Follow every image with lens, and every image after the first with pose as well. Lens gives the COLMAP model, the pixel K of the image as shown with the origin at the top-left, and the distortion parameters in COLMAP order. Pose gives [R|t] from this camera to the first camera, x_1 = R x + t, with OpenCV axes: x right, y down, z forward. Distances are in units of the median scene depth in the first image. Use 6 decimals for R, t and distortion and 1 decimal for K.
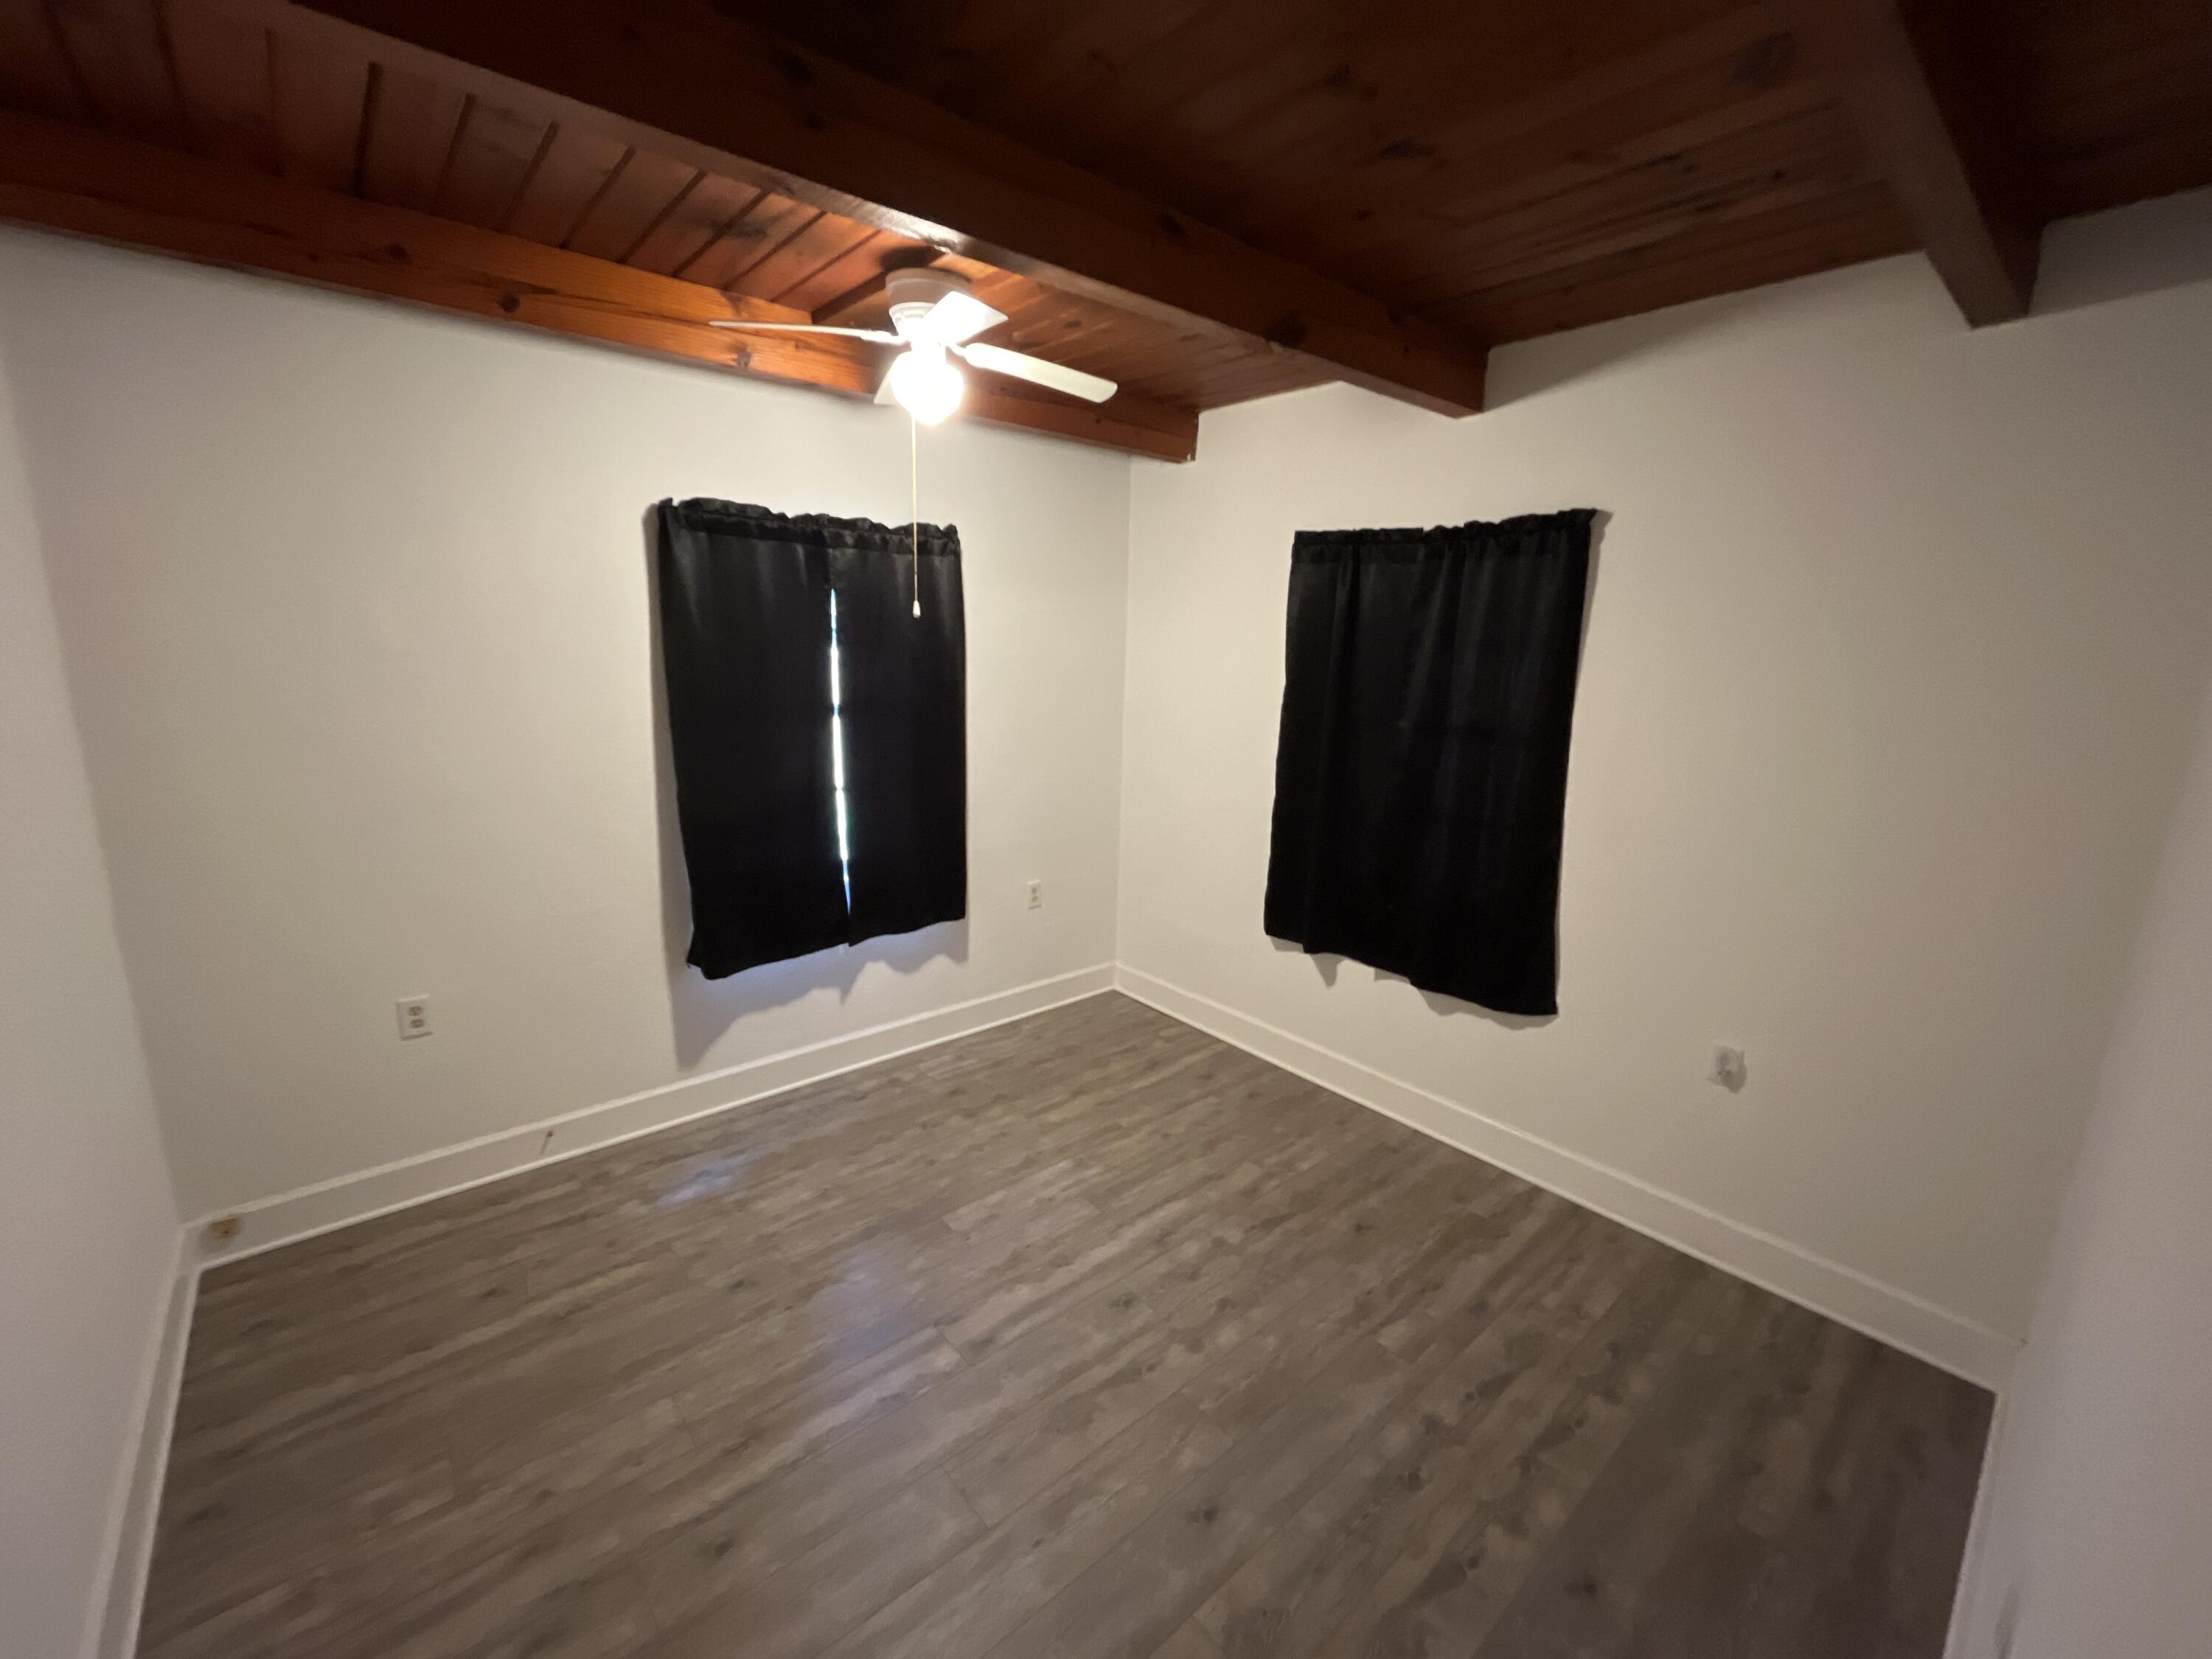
lens RADIAL K [[898.3, 0, 1106.8], [0, 898.3, 823.7], [0, 0, 1]] dist [-0.002511, -0.000056]
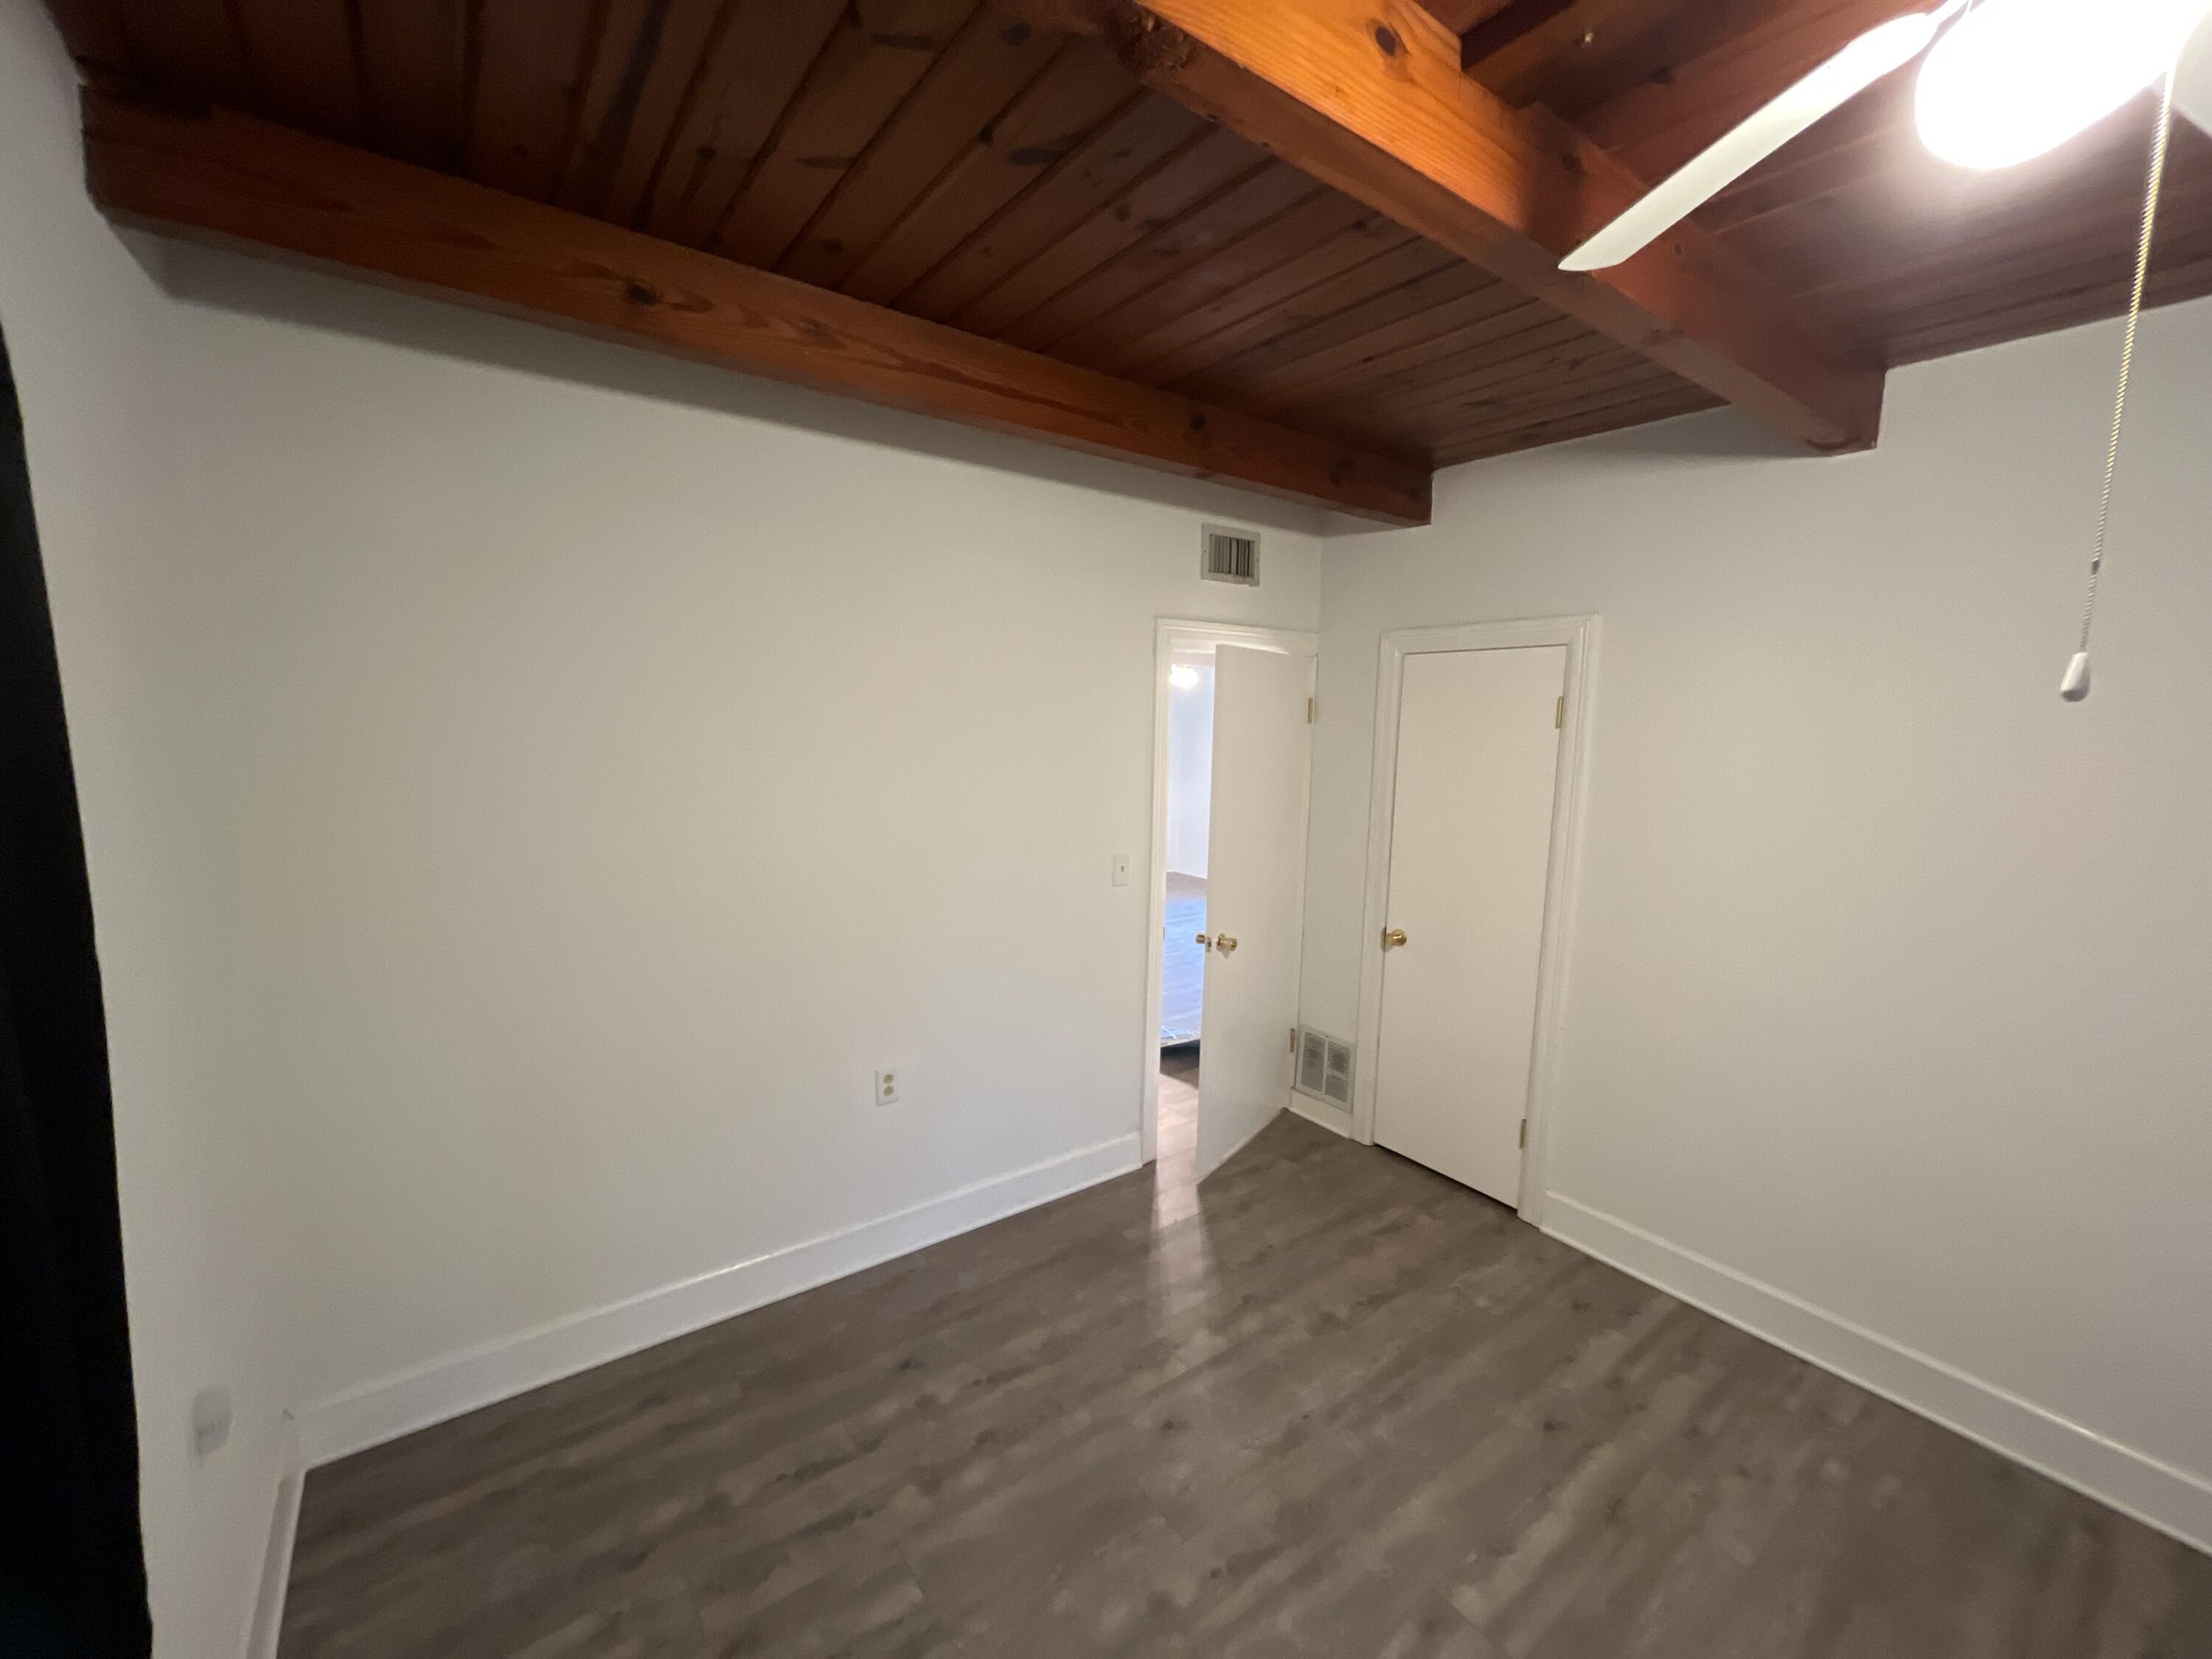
lens RADIAL K [[898.3, 0, 1105.7], [0, 898.3, 817.7], [0, 0, 1]] dist [-0.002511, -0.000056]
pose [[-0.995748, -0.057064, 0.072319, 0.141437], [-0.031215, 0.947602, 0.317924, -0.354772], [-0.086671, 0.314314, -0.945354, 1.696551]]
